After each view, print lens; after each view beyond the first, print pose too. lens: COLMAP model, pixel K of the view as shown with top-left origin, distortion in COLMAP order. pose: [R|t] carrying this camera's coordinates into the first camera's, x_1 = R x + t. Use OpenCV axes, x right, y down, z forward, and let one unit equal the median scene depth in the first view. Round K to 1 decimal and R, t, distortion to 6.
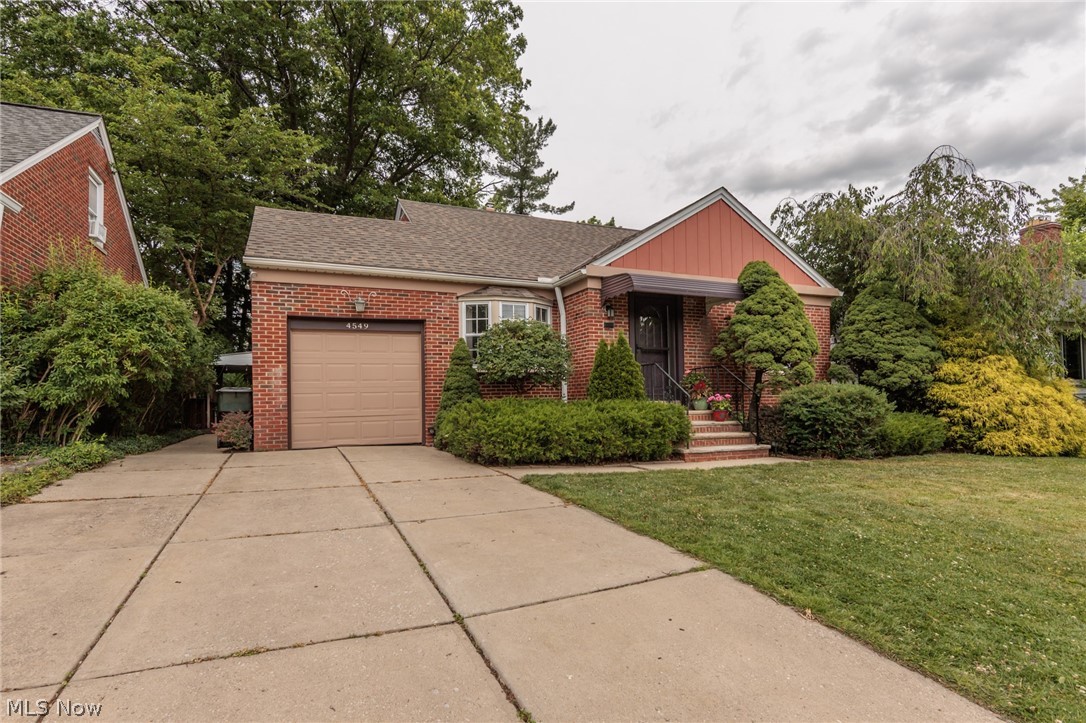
lens RADIAL K [[427.5, 0, 500.4], [0, 427.5, 389.0], [0, 0, 1]] dist [-0.000547, -0.000394]
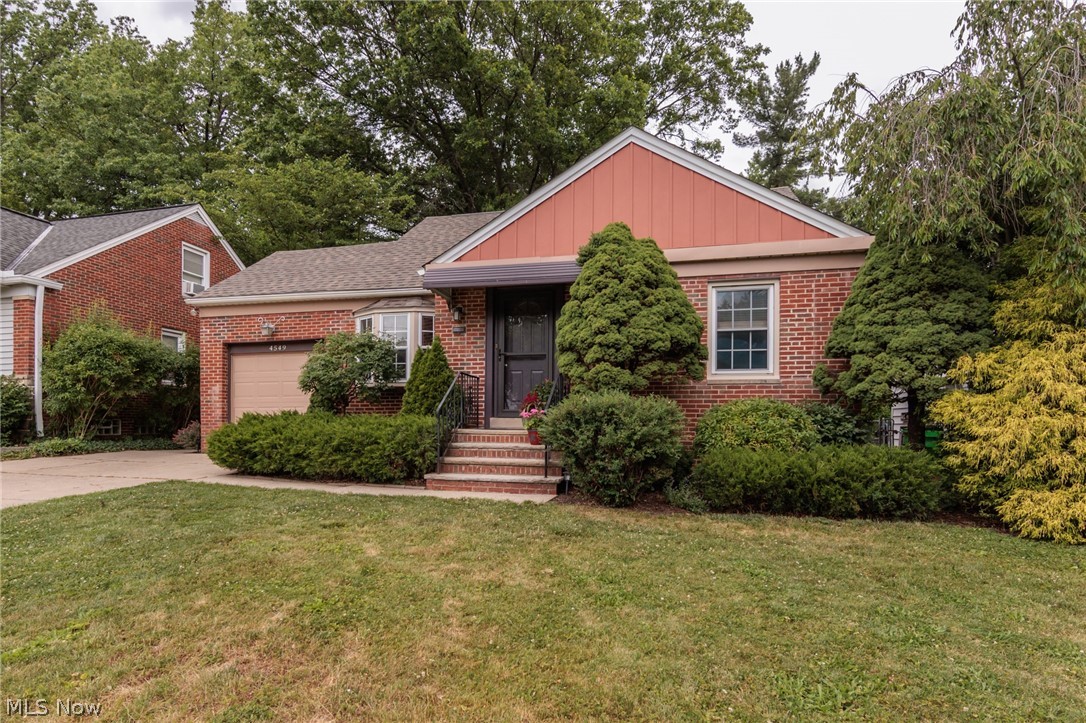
lens RADIAL K [[469.5, 0, 567.2], [0, 469.5, 418.8], [0, 0, 1]] dist [0.000128, -0.000138]
pose [[0.878082, 0.013607, -0.478317, 0.920253], [-0.002190, 0.999699, 0.024419, 0.007658], [0.478505, -0.020394, 0.877848, 0.268085]]
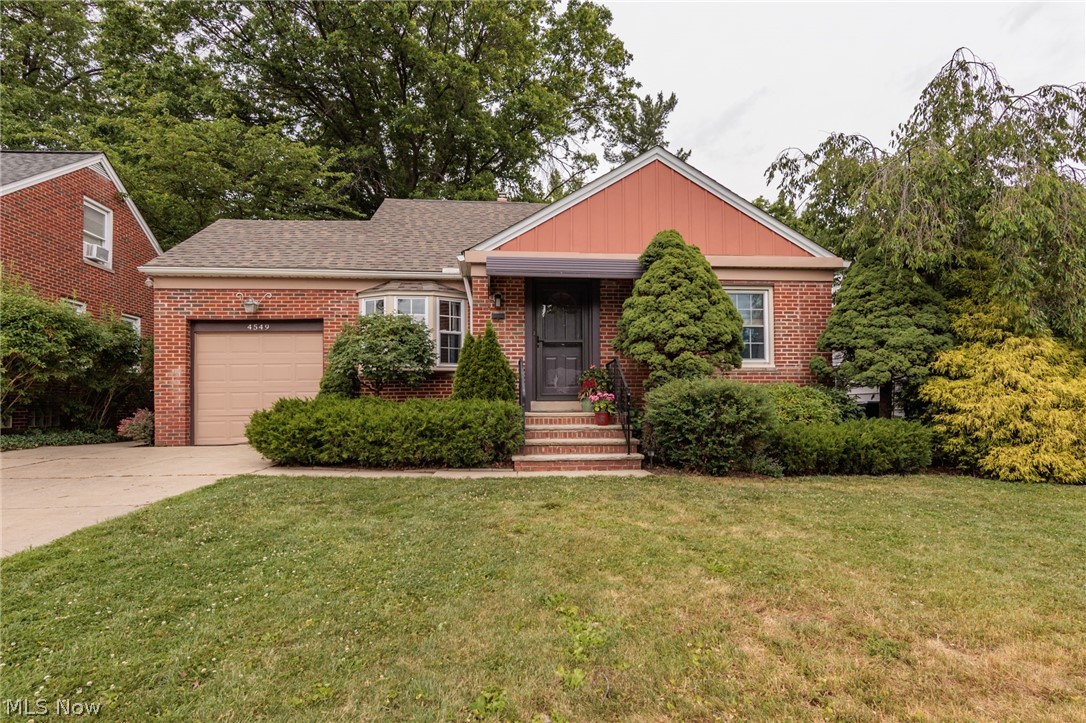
lens RADIAL K [[446.8, 0, 554.3], [0, 446.8, 394.3], [0, 0, 1]] dist [-0.000254, 0.000133]
pose [[0.973614, -0.000750, -0.228198, 0.590961], [0.001878, 0.999987, 0.004726, 0.009891], [0.228192, -0.005030, 0.973603, 0.116676]]
